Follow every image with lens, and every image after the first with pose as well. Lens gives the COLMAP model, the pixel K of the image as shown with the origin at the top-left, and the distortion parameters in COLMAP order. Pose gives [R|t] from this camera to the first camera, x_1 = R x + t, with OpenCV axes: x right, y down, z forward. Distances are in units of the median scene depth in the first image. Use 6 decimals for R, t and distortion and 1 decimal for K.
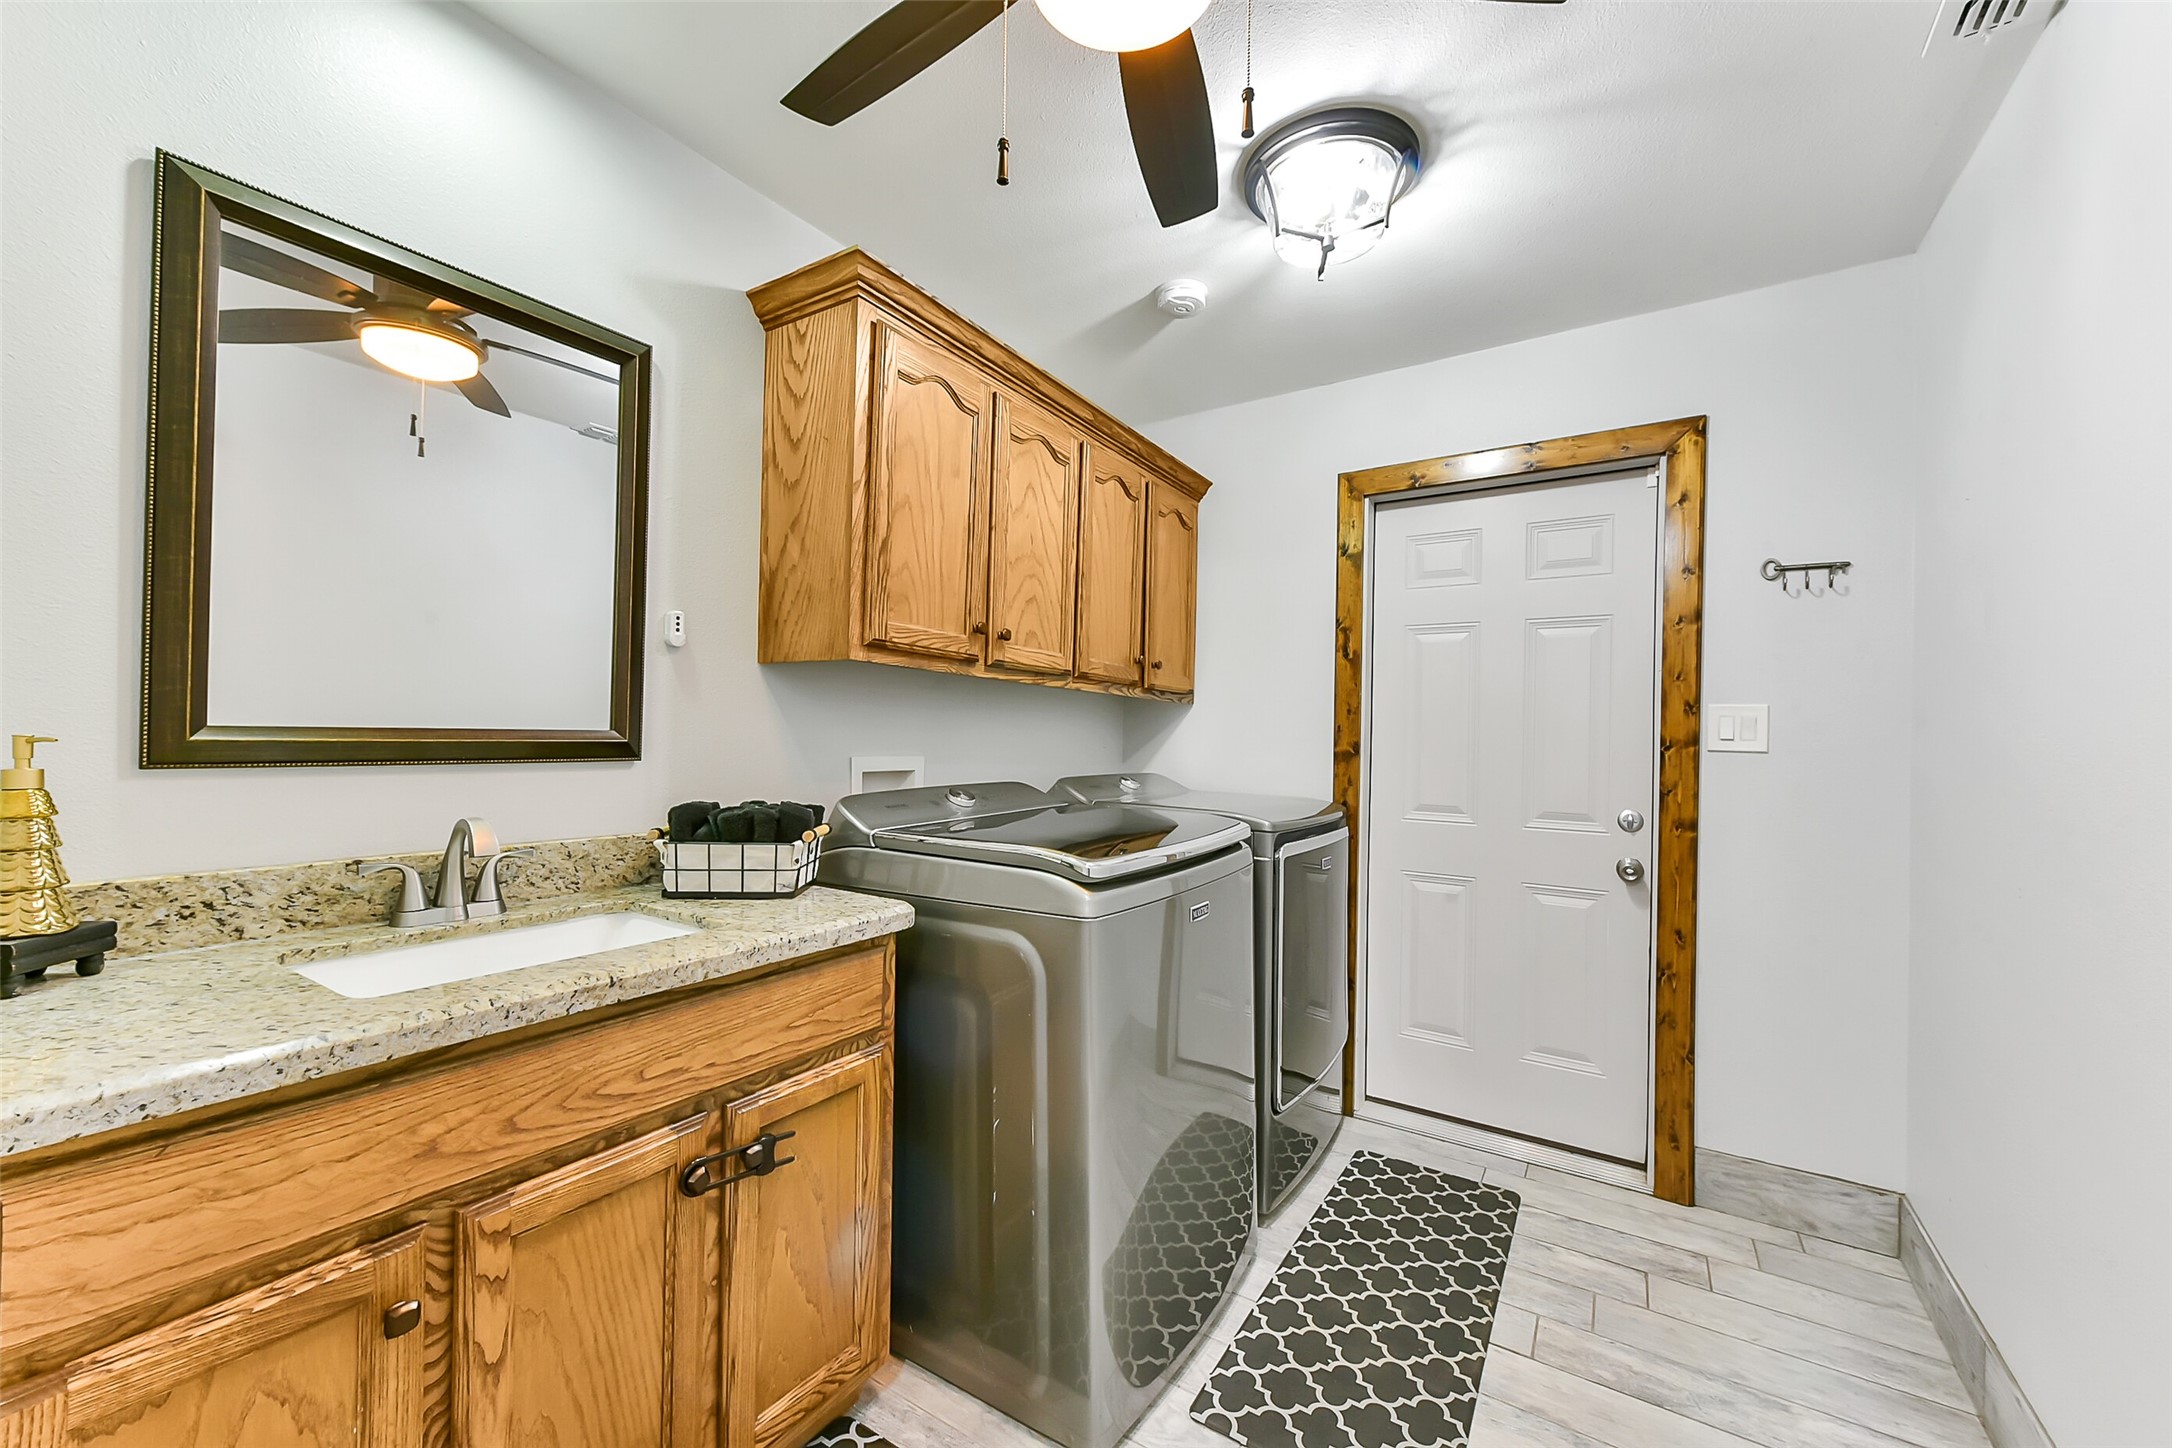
lens RADIAL K [[850.5, 0, 1080.2], [0, 850.5, 725.4], [0, 0, 1]] dist [0.005103, -0.001130]
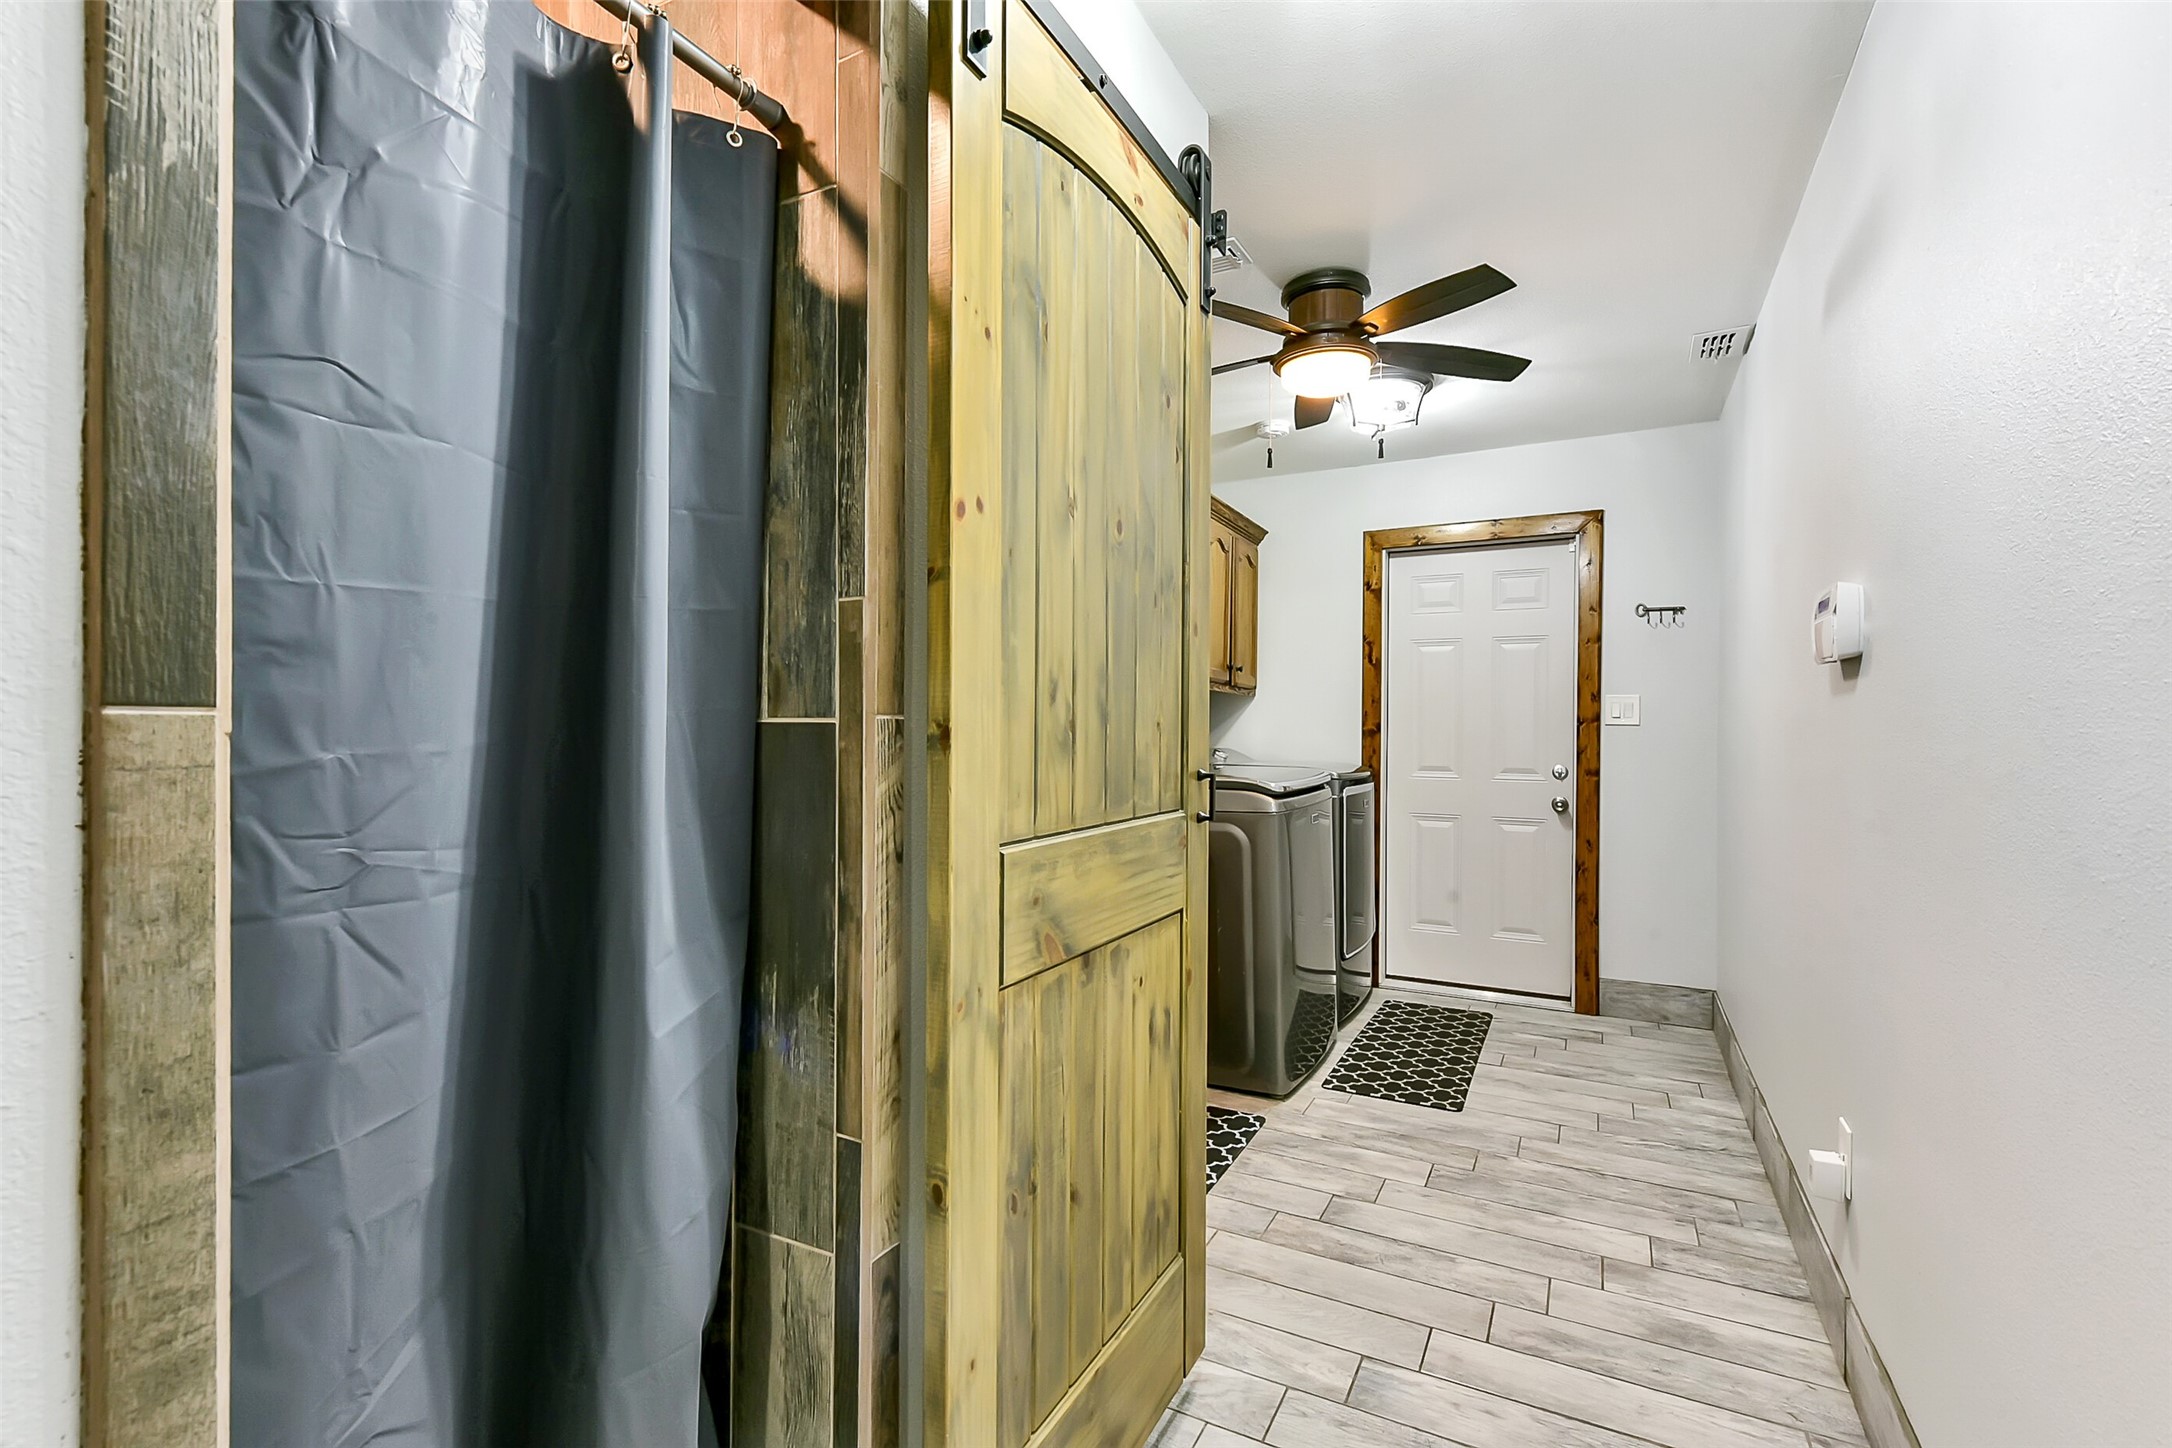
lens RADIAL K [[987.3, 0, 1087.7], [0, 987.3, 720.6], [0, 0, 1]] dist [0.012047, -0.000095]
pose [[0.995150, -0.009473, 0.097907, -0.379857], [0.009058, 0.999948, 0.004675, 0.004995], [-0.097946, -0.003766, 0.995185, -0.703196]]
